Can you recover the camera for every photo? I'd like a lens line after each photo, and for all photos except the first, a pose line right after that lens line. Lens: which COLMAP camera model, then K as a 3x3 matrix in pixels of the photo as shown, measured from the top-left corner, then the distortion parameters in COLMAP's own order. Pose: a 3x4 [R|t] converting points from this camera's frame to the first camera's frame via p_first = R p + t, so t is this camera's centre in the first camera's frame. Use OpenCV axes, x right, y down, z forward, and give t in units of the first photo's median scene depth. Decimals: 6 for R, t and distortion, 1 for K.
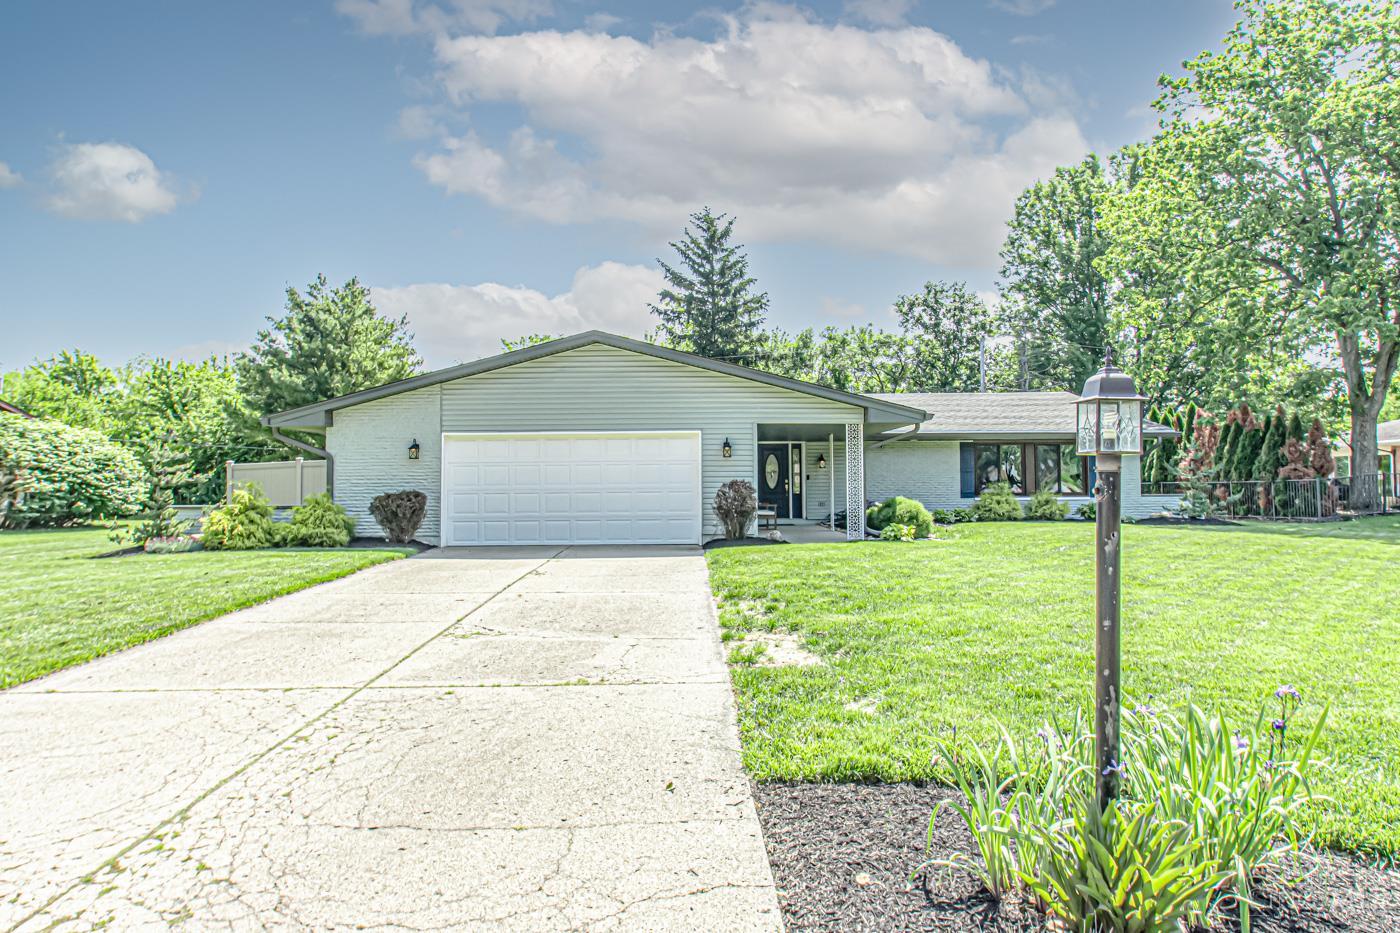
lens RADIAL K [[923.9, 0, 679.2], [0, 923.9, 443.2], [0, 0, 1]] dist [-0.003706, 0.003871]
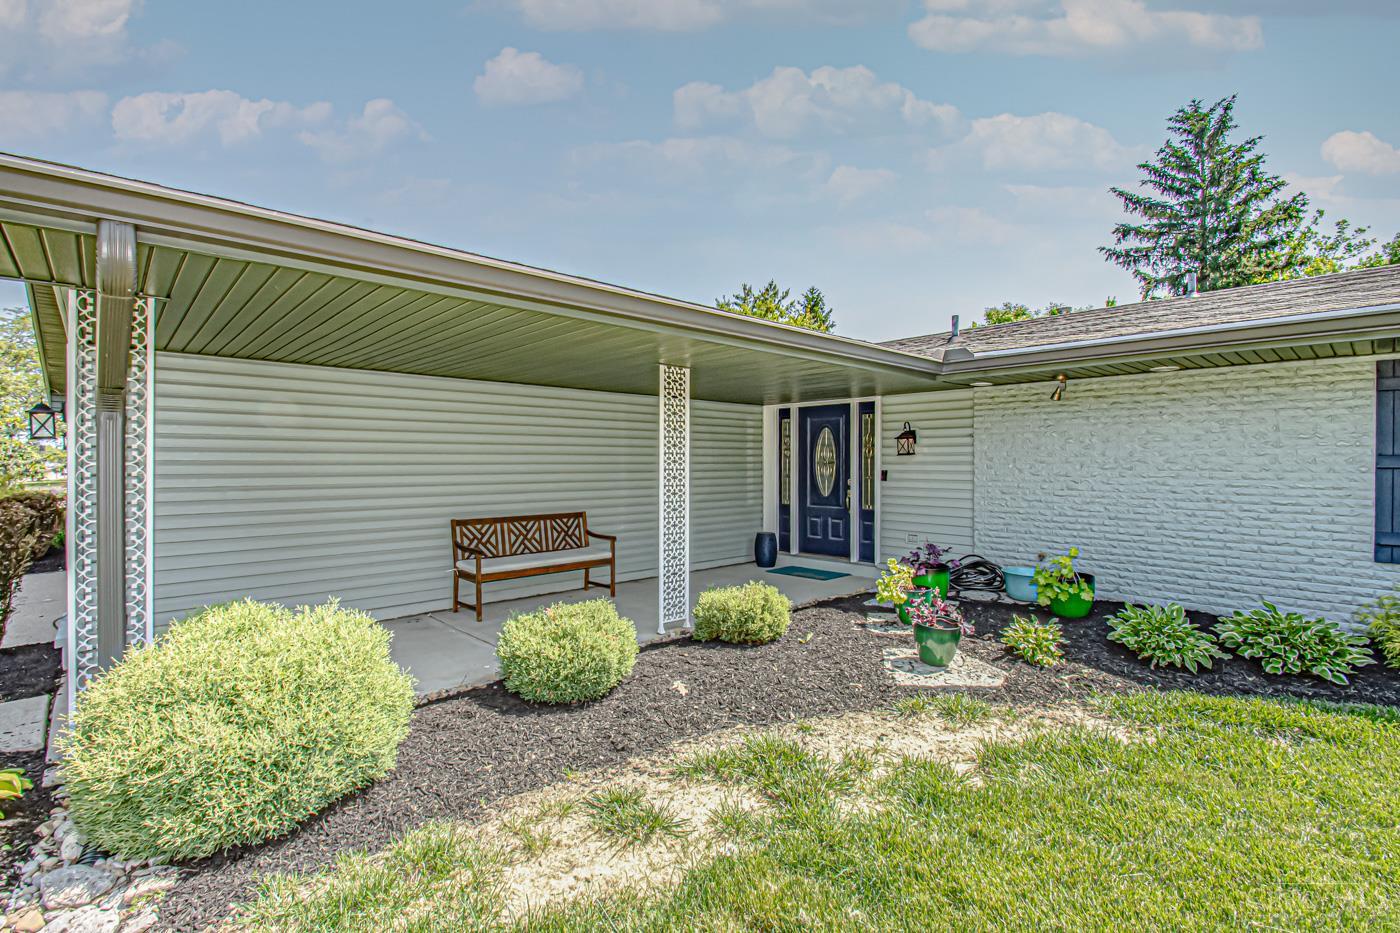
lens RADIAL K [[641.4, 0, 678.6], [0, 641.4, 463.7], [0, 0, 1]] dist [0.001812, -0.013877]
pose [[0.659933, 0.010519, -0.751251, 0.280282], [0.026829, 0.998934, 0.037554, 0.015274], [0.750845, -0.044938, 0.658947, 0.655189]]
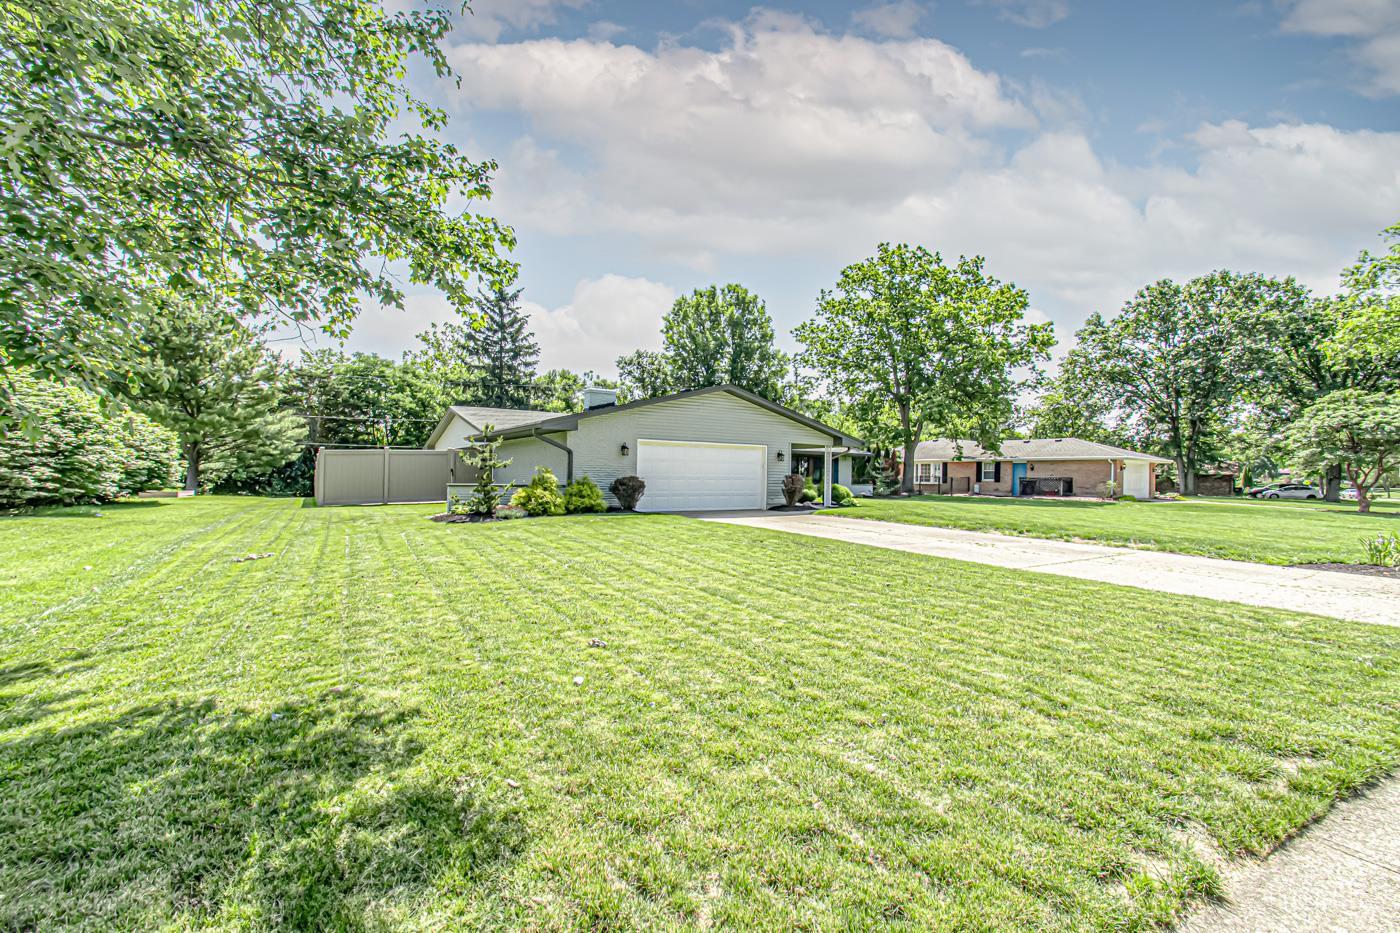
lens RADIAL K [[641.4, 0, 678.6], [0, 641.4, 463.7], [0, 0, 1]] dist [0.001812, -0.013877]
pose [[0.841865, 0.029522, 0.538881, -0.505141], [-0.044327, 0.998911, 0.014525, 0.007202], [-0.537866, -0.036115, 0.842257, 0.030118]]
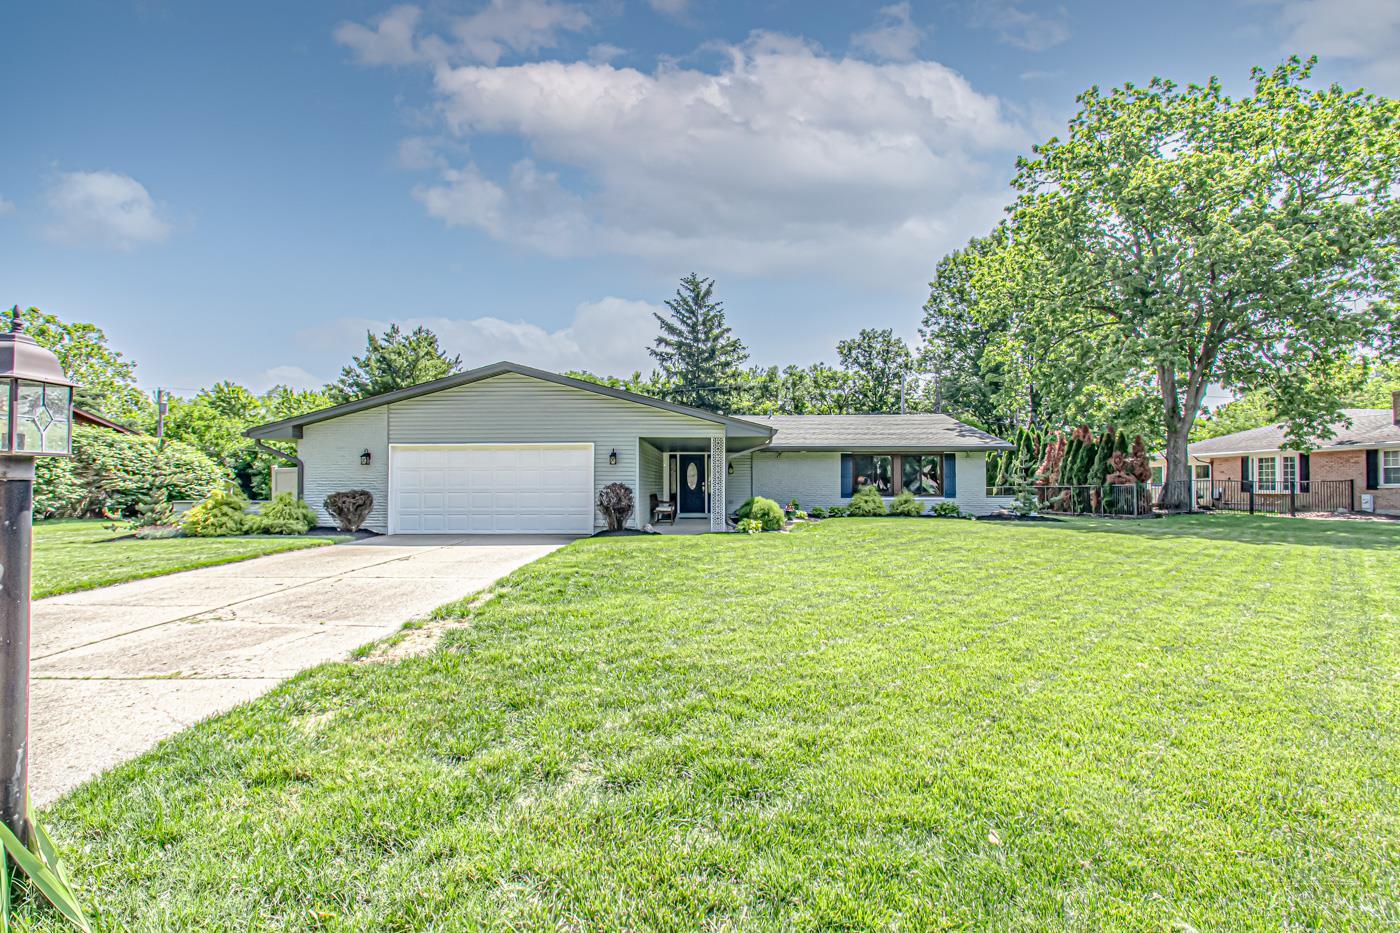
lens RADIAL K [[682.0, 0, 690.3], [0, 682.0, 471.0], [0, 0, 1]] dist [0.005215, 0.000309]
pose [[0.999324, 0.004481, -0.036496, 0.120998], [-0.003597, 0.999699, 0.024259, 0.000814], [0.036594, -0.024111, 0.999039, 0.057125]]
